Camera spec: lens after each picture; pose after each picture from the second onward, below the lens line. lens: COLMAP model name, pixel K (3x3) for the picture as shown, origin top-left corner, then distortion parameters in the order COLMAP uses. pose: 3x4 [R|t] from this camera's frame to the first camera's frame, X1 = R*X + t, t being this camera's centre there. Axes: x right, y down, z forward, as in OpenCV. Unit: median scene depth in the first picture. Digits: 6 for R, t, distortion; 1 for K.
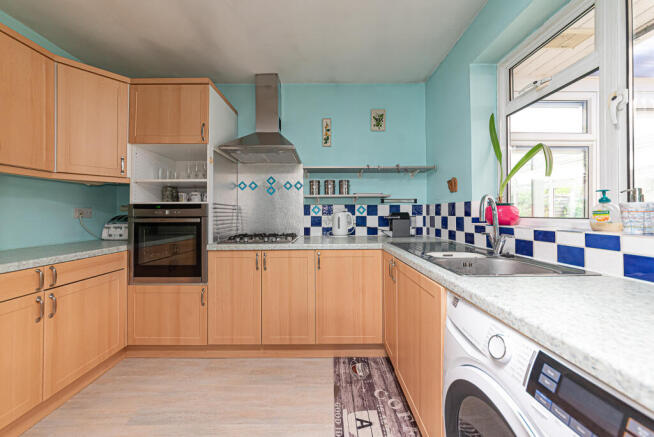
lens RADIAL K [[233.1, 0, 326.5], [0, 233.1, 216.1], [0, 0, 1]] dist [-0.001090, -0.000068]
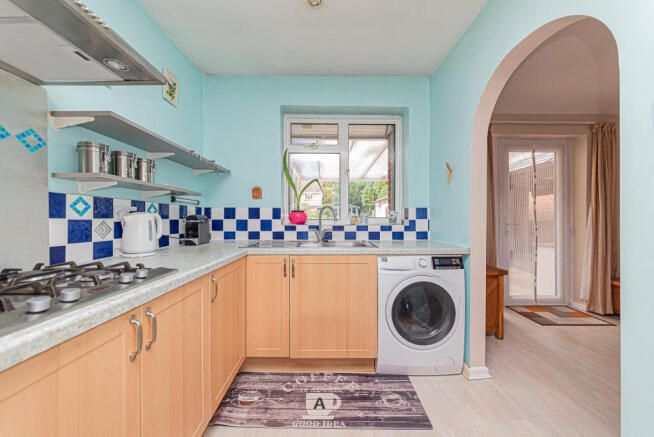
lens RADIAL K [[233.1, 0, 326.5], [0, 233.1, 216.1], [0, 0, 1]] dist [-0.001090, -0.000068]
pose [[0.006295, 0.009325, 0.999937, -0.719625], [0.003452, 0.999950, -0.009346, -0.002114], [-0.999974, 0.003510, 0.006263, 0.708340]]
